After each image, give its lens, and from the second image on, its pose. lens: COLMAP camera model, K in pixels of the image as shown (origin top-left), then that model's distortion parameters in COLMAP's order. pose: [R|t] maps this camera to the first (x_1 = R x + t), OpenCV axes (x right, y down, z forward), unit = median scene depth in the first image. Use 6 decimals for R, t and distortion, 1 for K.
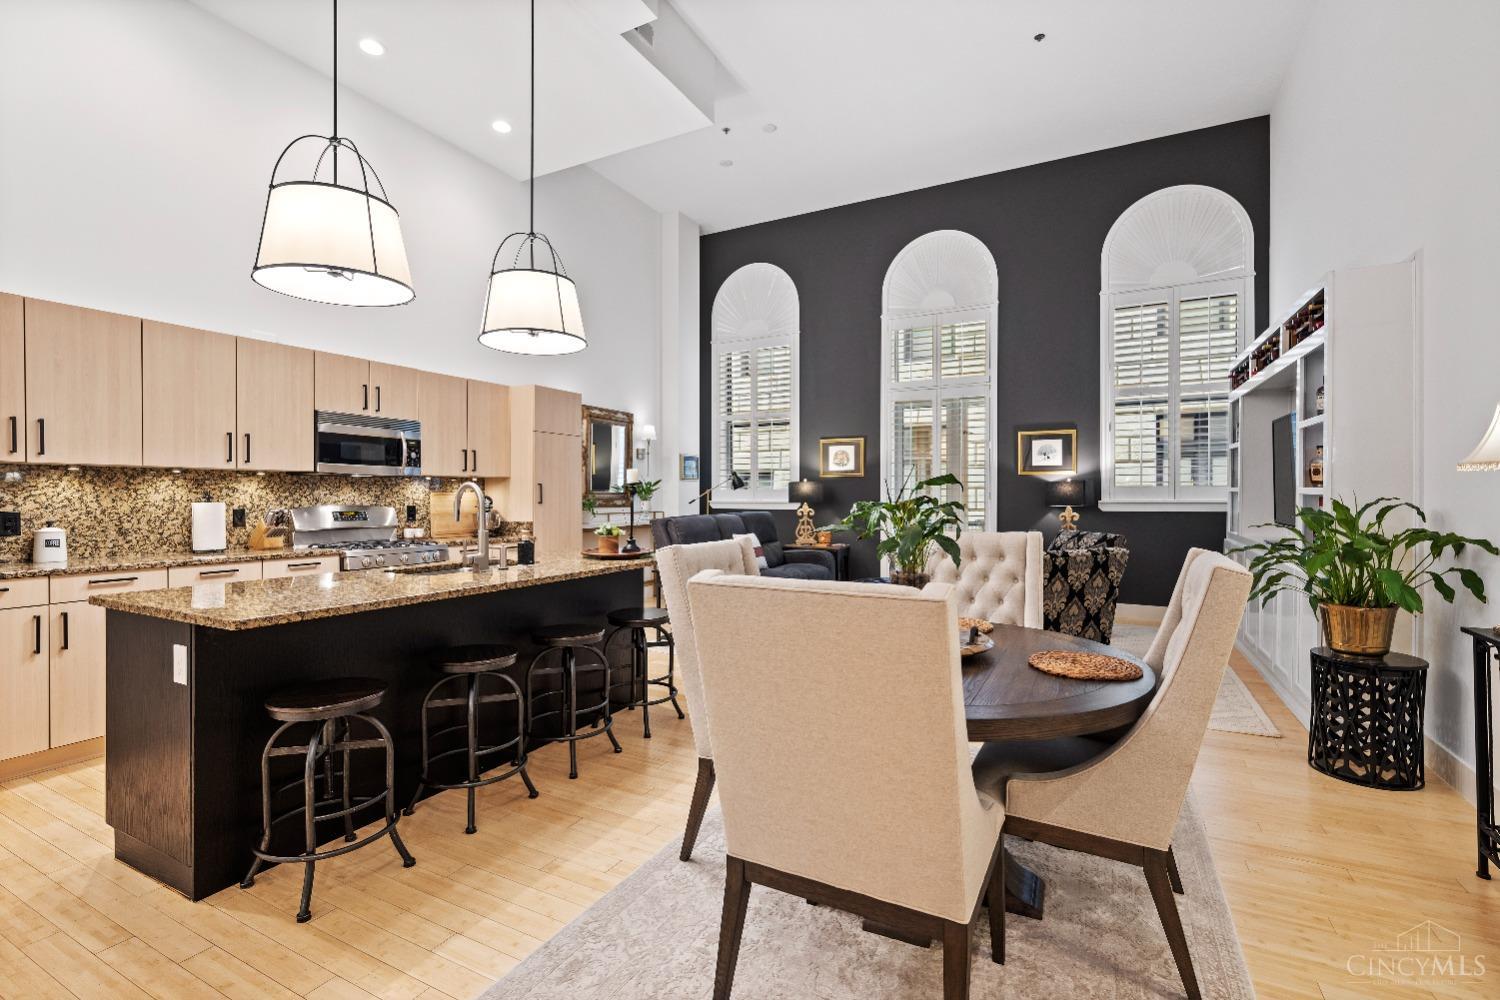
lens RADIAL K [[680.1, 0, 743.5], [0, 680.1, 497.3], [0, 0, 1]] dist [-0.000042, 0.000310]
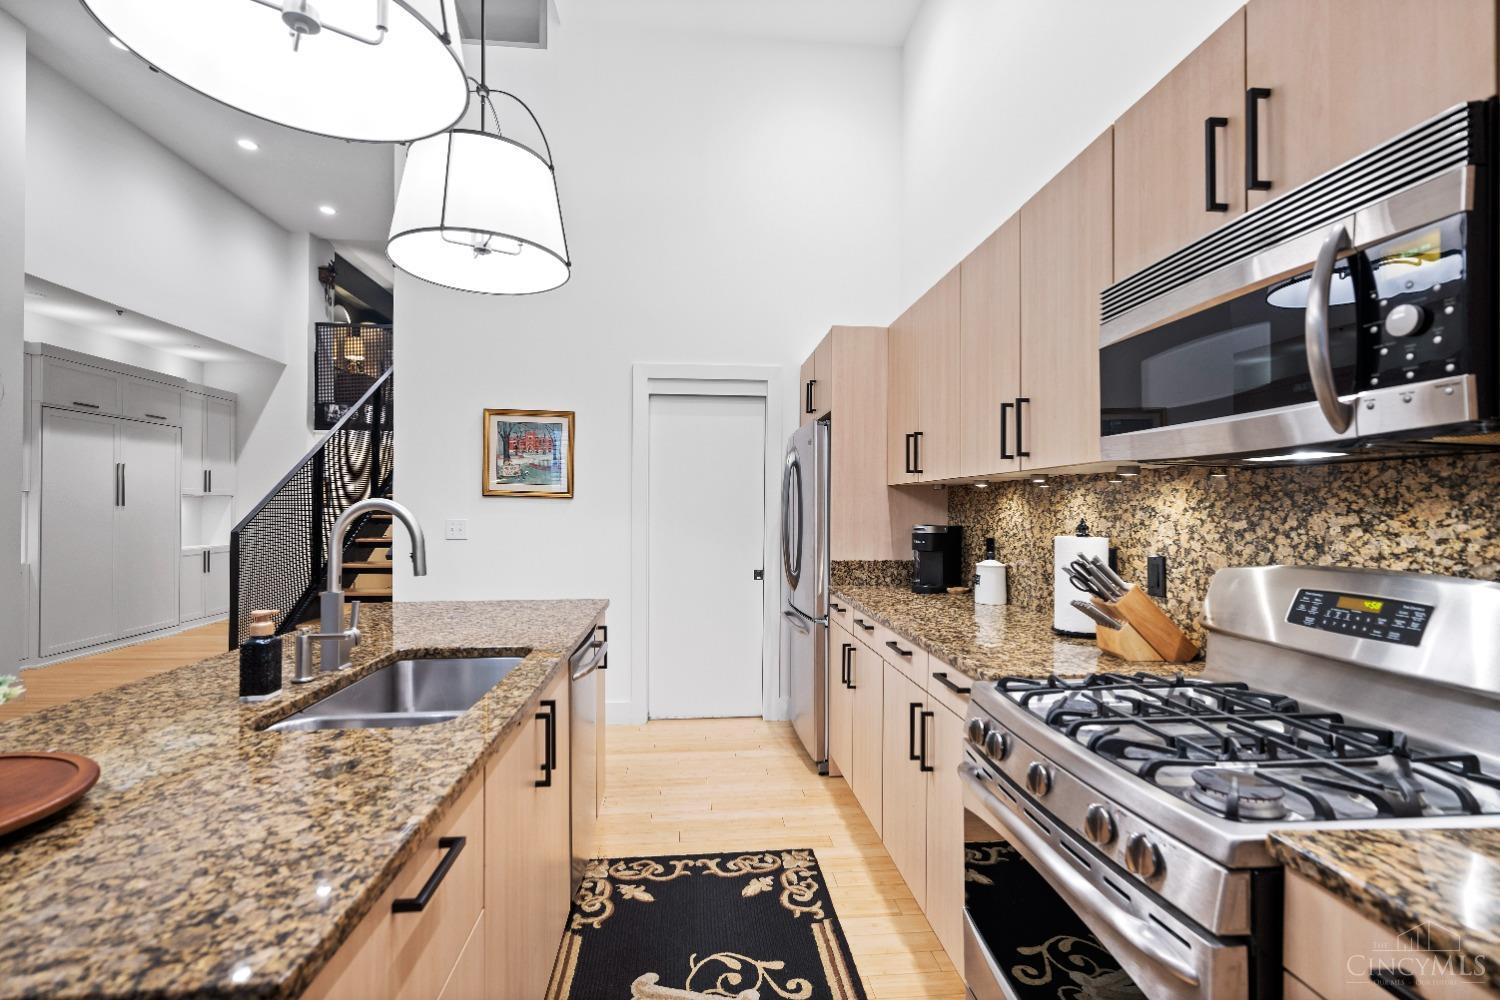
lens RADIAL K [[680.1, 0, 750.5], [0, 680.1, 505.6], [0, 0, 1]] dist [-0.000042, 0.000310]
pose [[-0.833394, -0.008016, -0.552621, -0.277564], [-0.008310, 0.999964, -0.001974, -0.012126], [0.552617, 0.002948, -0.833430, 1.203355]]
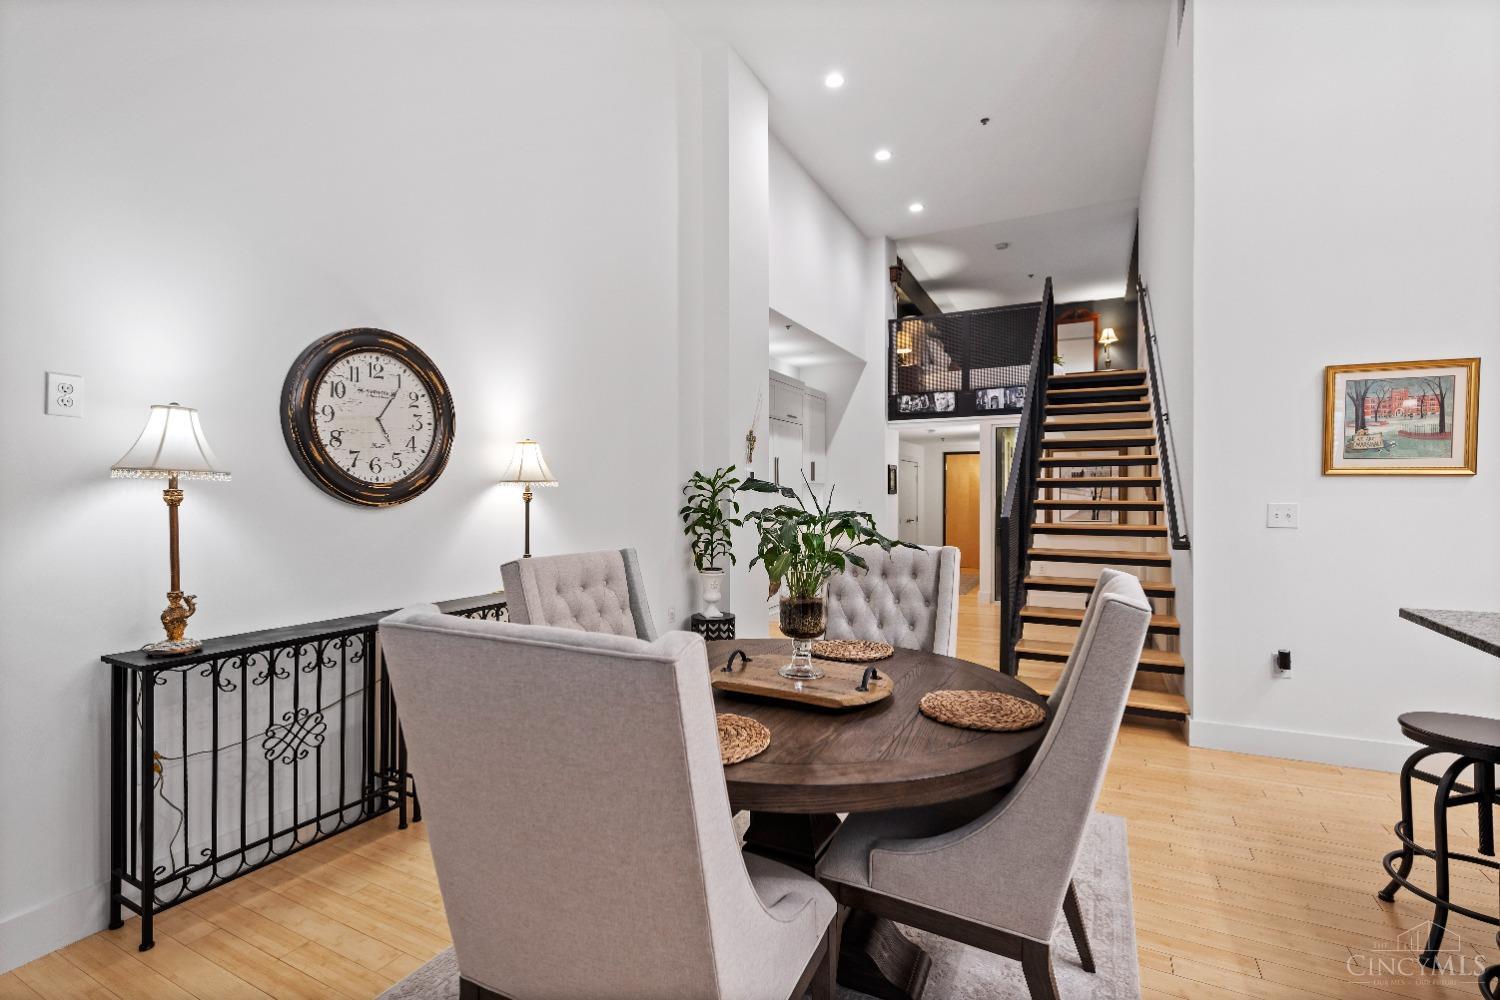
lens RADIAL K [[680.1, 0, 740.9], [0, 680.1, 499.4], [0, 0, 1]] dist [-0.000042, 0.000310]
pose [[-0.999874, 0.001092, -0.015839, 0.168902], [0.000912, 0.999935, 0.011367, -0.006061], [0.015850, 0.011351, -0.999810, 0.966315]]
